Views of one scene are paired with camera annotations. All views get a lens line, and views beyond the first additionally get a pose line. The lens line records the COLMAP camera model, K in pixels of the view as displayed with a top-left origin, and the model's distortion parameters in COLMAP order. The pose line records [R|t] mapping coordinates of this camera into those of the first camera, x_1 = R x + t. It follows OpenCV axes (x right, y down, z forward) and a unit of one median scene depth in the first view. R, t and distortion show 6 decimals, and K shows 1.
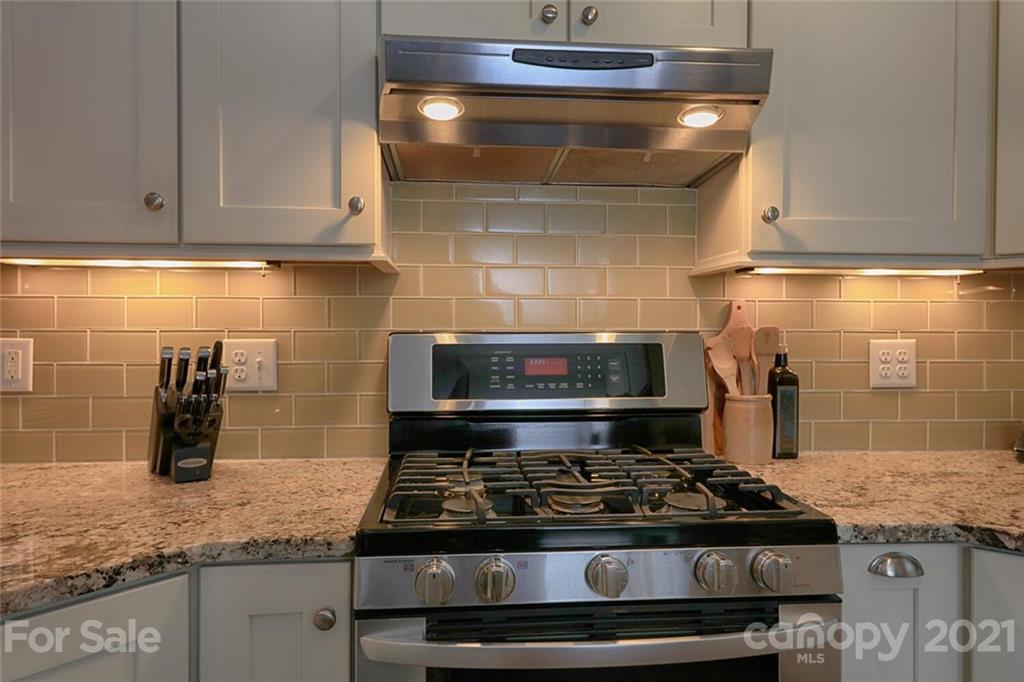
lens RADIAL K [[698.0, 0, 513.0], [0, 698.0, 330.6], [0, 0, 1]] dist [0.058811, 0.001343]
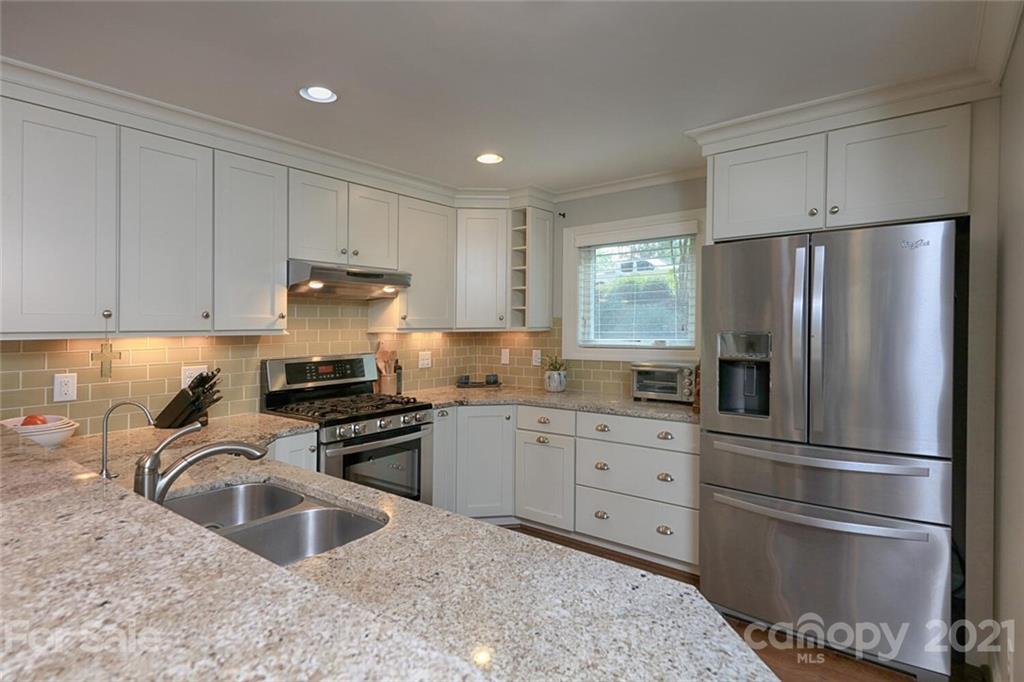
lens RADIAL K [[522.3, 0, 513.1], [0, 522.3, 332.1], [0, 0, 1]] dist [0.002410, 0.000170]
pose [[0.700574, -0.017139, 0.713374, -0.875964], [0.016729, 0.999831, 0.007592, -0.093889], [-0.713384, 0.006615, 0.700742, -0.916941]]
